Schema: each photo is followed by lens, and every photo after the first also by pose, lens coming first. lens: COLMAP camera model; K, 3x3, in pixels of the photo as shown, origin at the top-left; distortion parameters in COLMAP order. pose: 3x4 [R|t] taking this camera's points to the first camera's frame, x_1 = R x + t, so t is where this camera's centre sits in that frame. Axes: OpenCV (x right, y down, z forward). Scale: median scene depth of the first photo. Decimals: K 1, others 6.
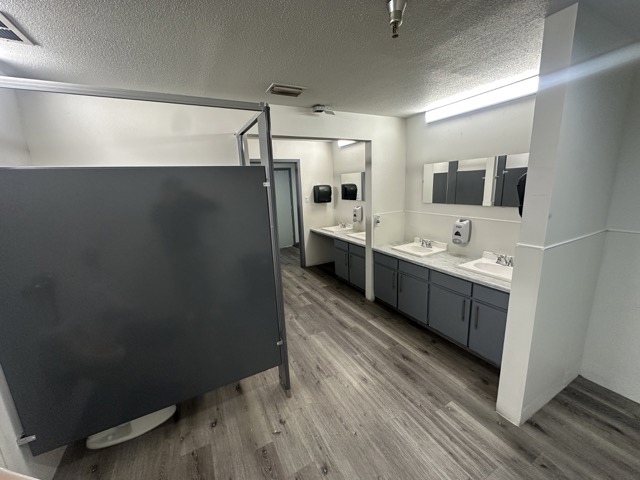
lens RADIAL K [[255.9, 0, 321.7], [0, 255.9, 238.6], [0, 0, 1]] dist [-0.002552, 0.000946]
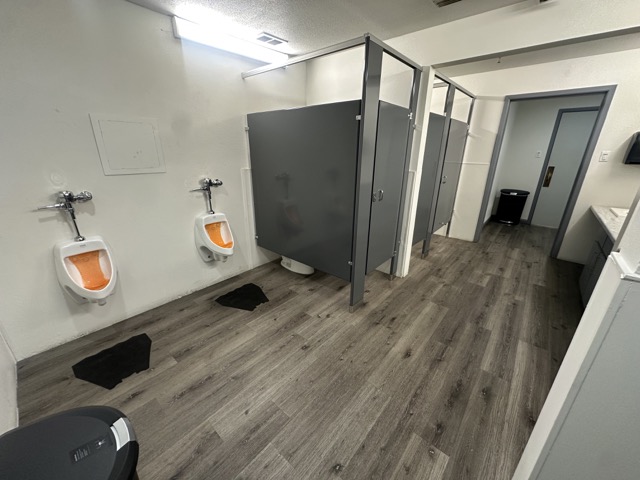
lens RADIAL K [[255.9, 0, 318.2], [0, 255.9, 239.5], [0, 0, 1]] dist [-0.002552, 0.000946]
pose [[0.356133, 0.360248, -0.862201, 0.512116], [-0.213350, 0.929673, 0.300315, -0.009943], [0.909754, 0.076998, 0.407946, 0.256184]]
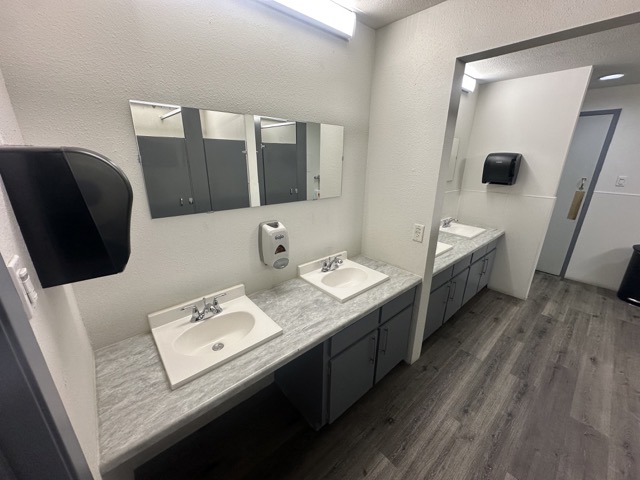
lens RADIAL K [[255.9, 0, 320.9], [0, 255.9, 241.8], [0, 0, 1]] dist [-0.002552, 0.000946]
pose [[-0.229622, -0.277798, 0.932793, -0.299284], [0.195661, 0.925659, 0.323839, -0.309640], [-0.953410, 0.256871, -0.158198, 1.570715]]
